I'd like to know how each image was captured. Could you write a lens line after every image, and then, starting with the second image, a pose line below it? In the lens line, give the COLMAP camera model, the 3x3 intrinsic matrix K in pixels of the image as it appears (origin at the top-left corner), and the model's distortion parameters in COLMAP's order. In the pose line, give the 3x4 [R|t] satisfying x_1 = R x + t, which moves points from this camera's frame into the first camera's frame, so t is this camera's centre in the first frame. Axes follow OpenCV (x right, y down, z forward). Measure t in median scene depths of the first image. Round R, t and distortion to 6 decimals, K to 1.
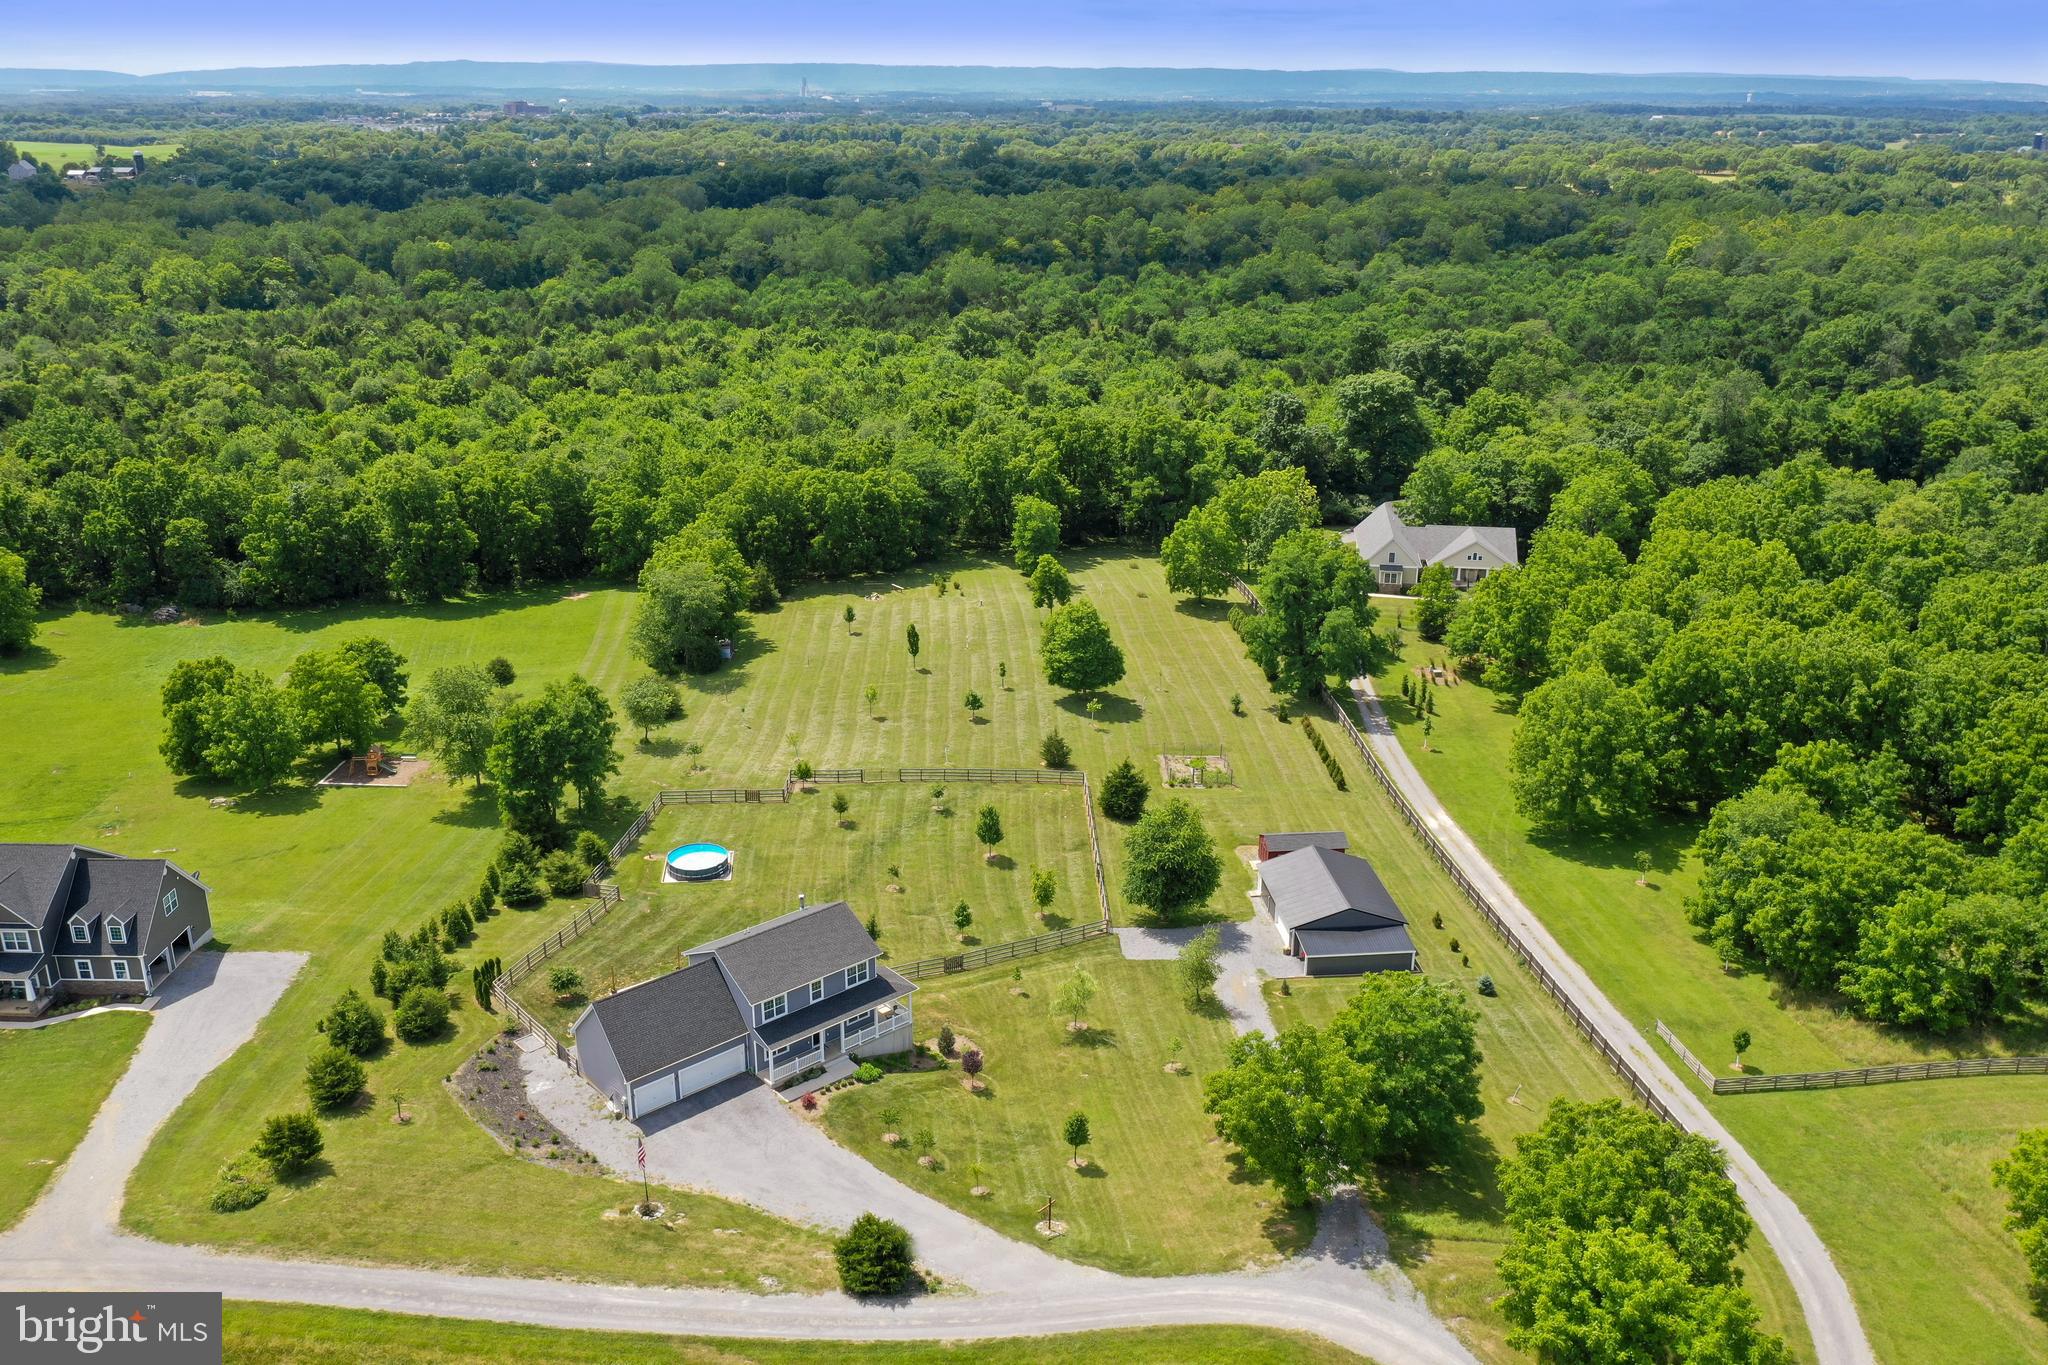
lens RADIAL K [[1611.5, 0, 1017.5], [0, 1611.5, 682.9], [0, 0, 1]] dist [-0.011459, 0.007410]
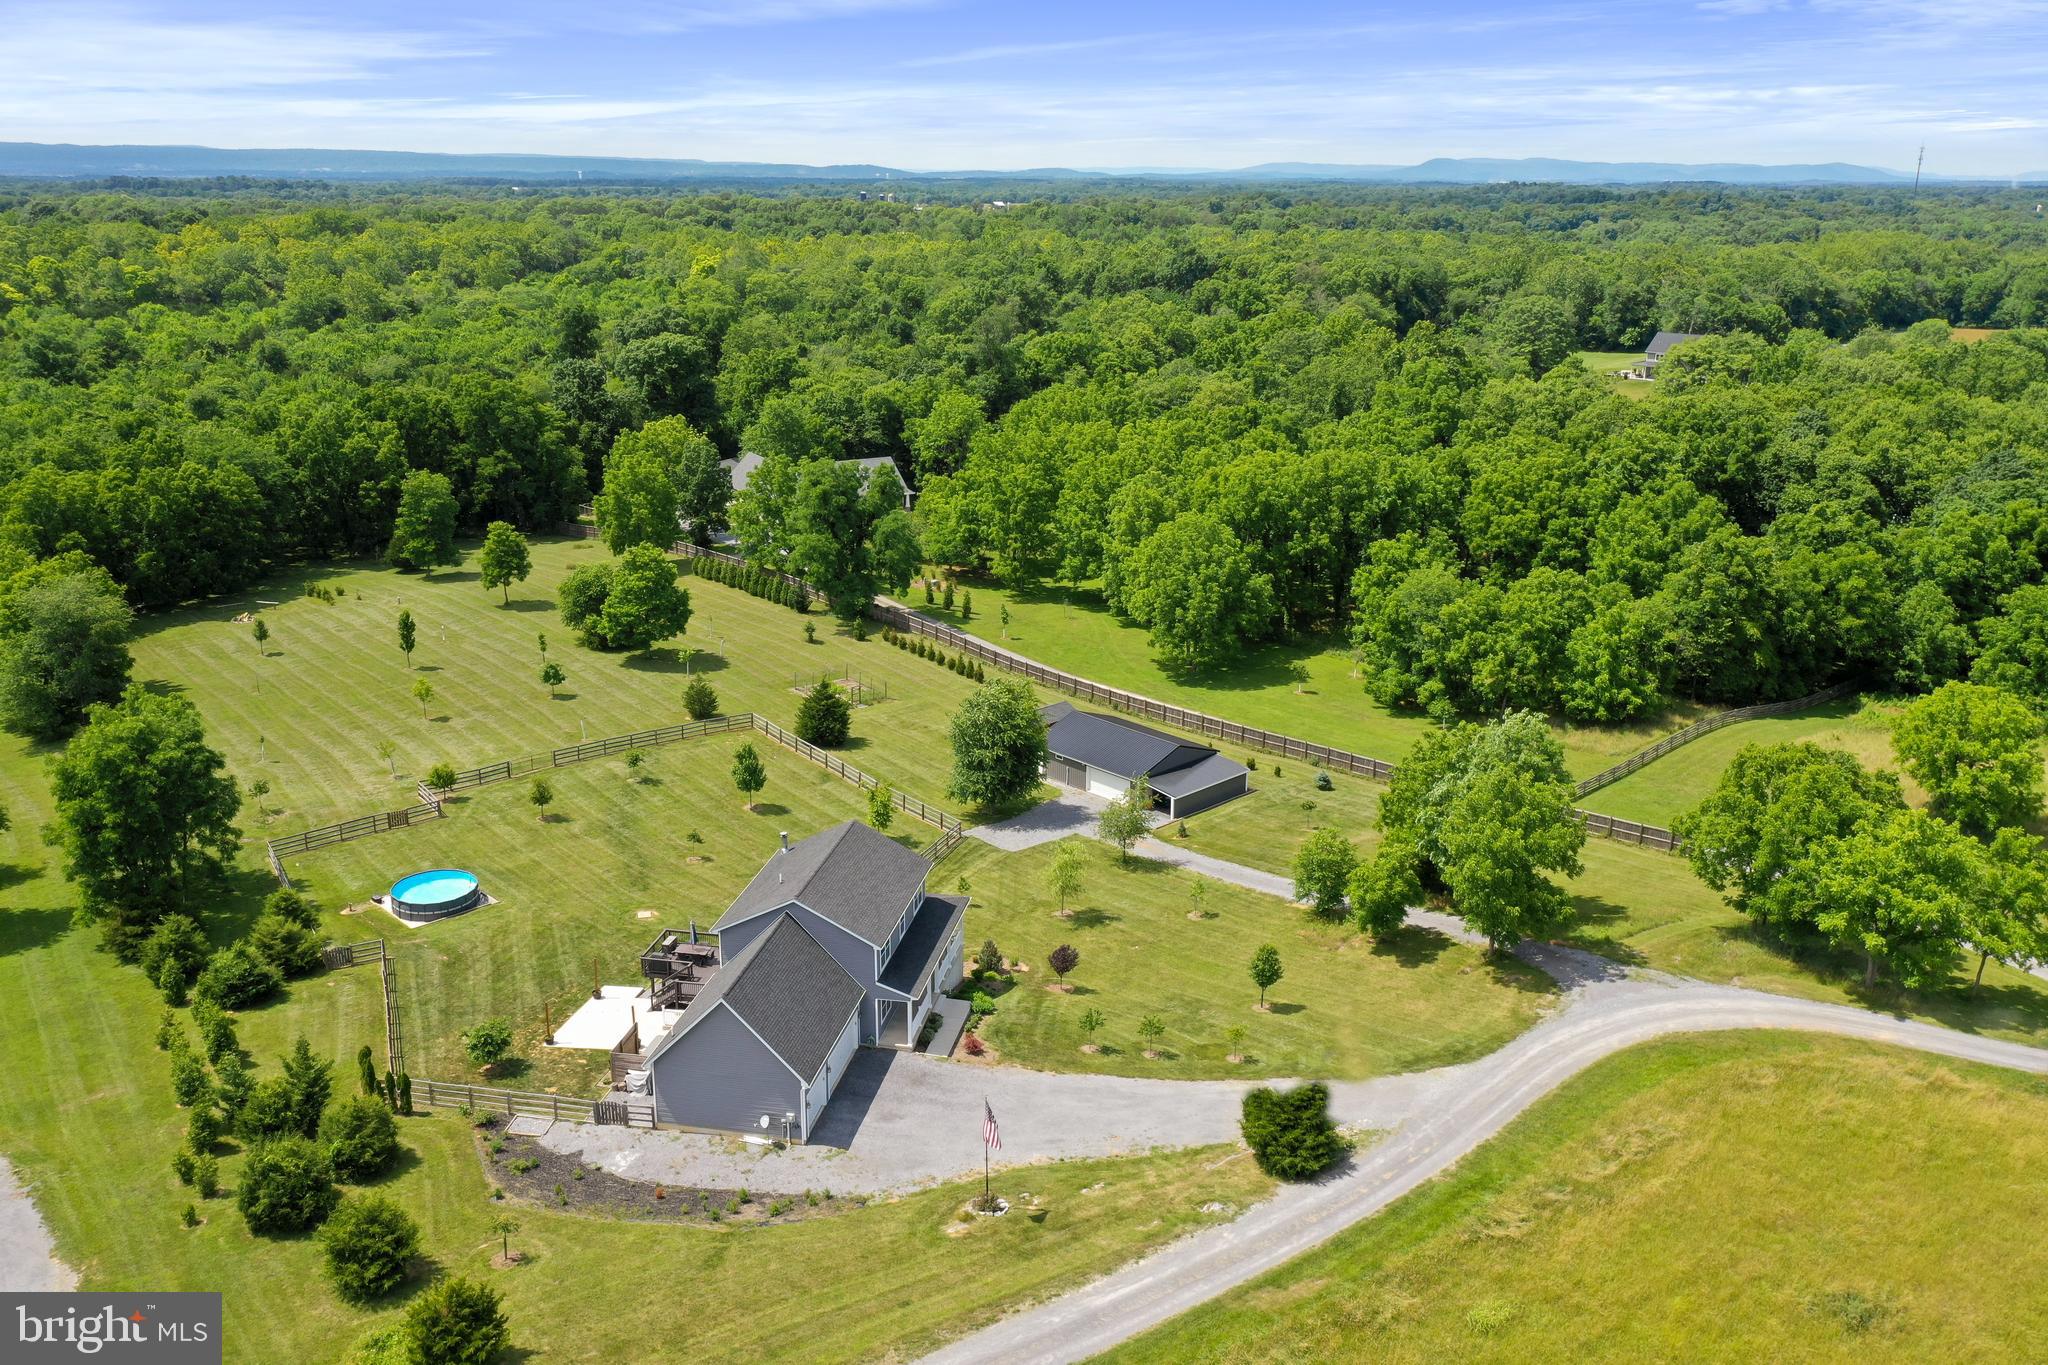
lens RADIAL K [[1611.5, 0, 1021.4], [0, 1611.5, 678.9], [0, 0, 1]] dist [-0.011459, 0.007410]
pose [[0.786021, -0.180521, 0.591255, -0.352902], [0.207890, 0.977900, 0.022200, 0.048846], [-0.582196, 0.105466, 0.806179, 0.224886]]
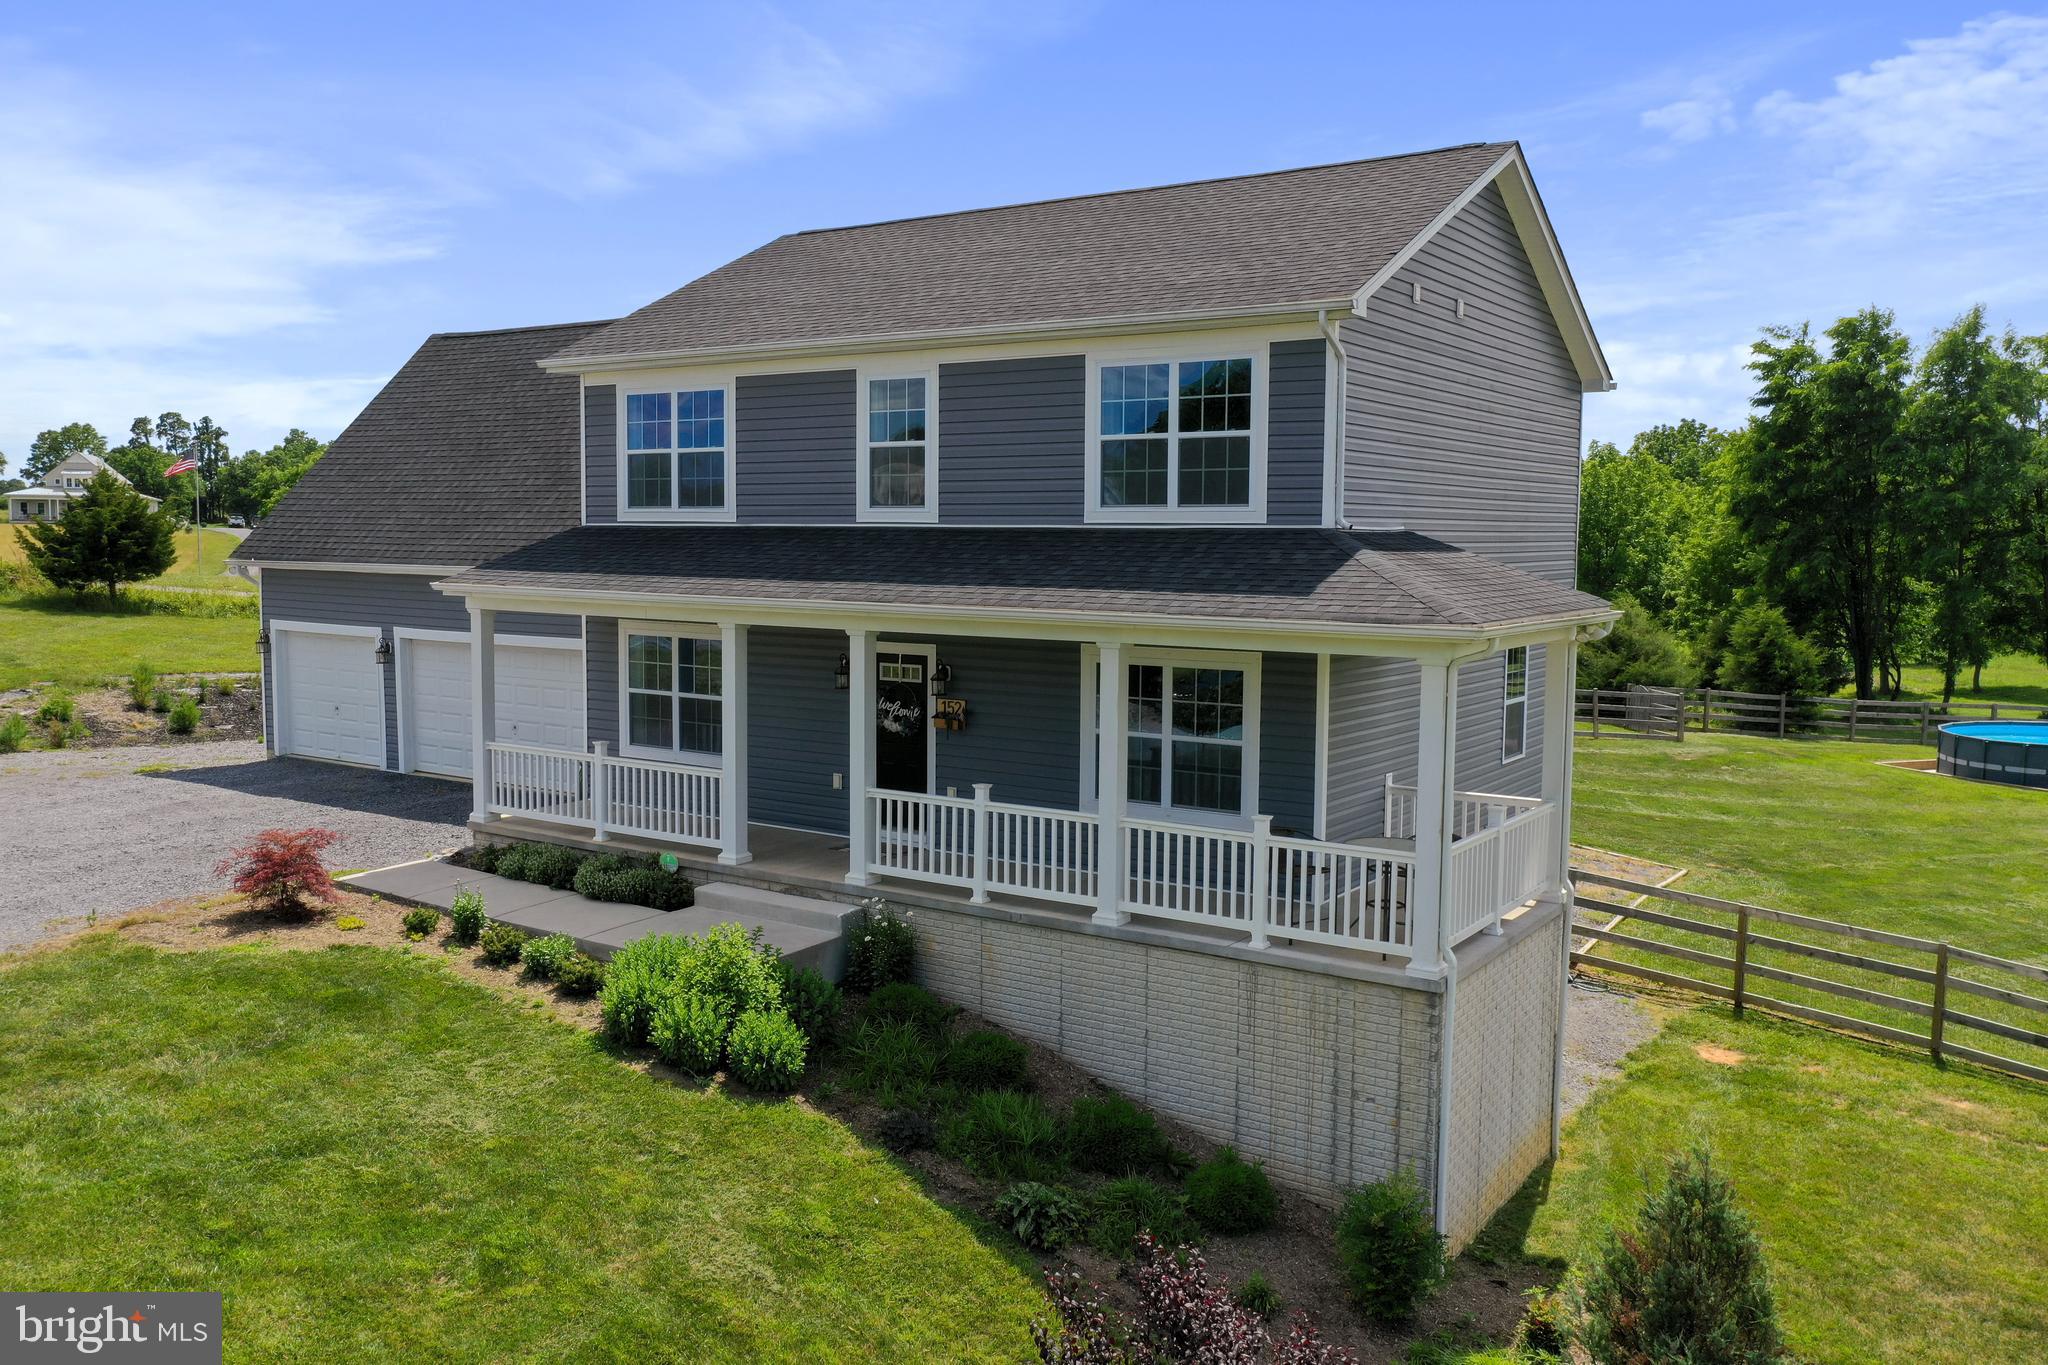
lens RADIAL K [[1611.5, 0, 1022.8], [0, 1611.5, 680.2], [0, 0, 1]] dist [-0.011459, 0.007410]
pose [[0.256858, 0.089507, -0.962295, 0.023060], [-0.330077, 0.943954, -0.000304, 0.142704], [0.908335, 0.317710, 0.272006, 0.666055]]
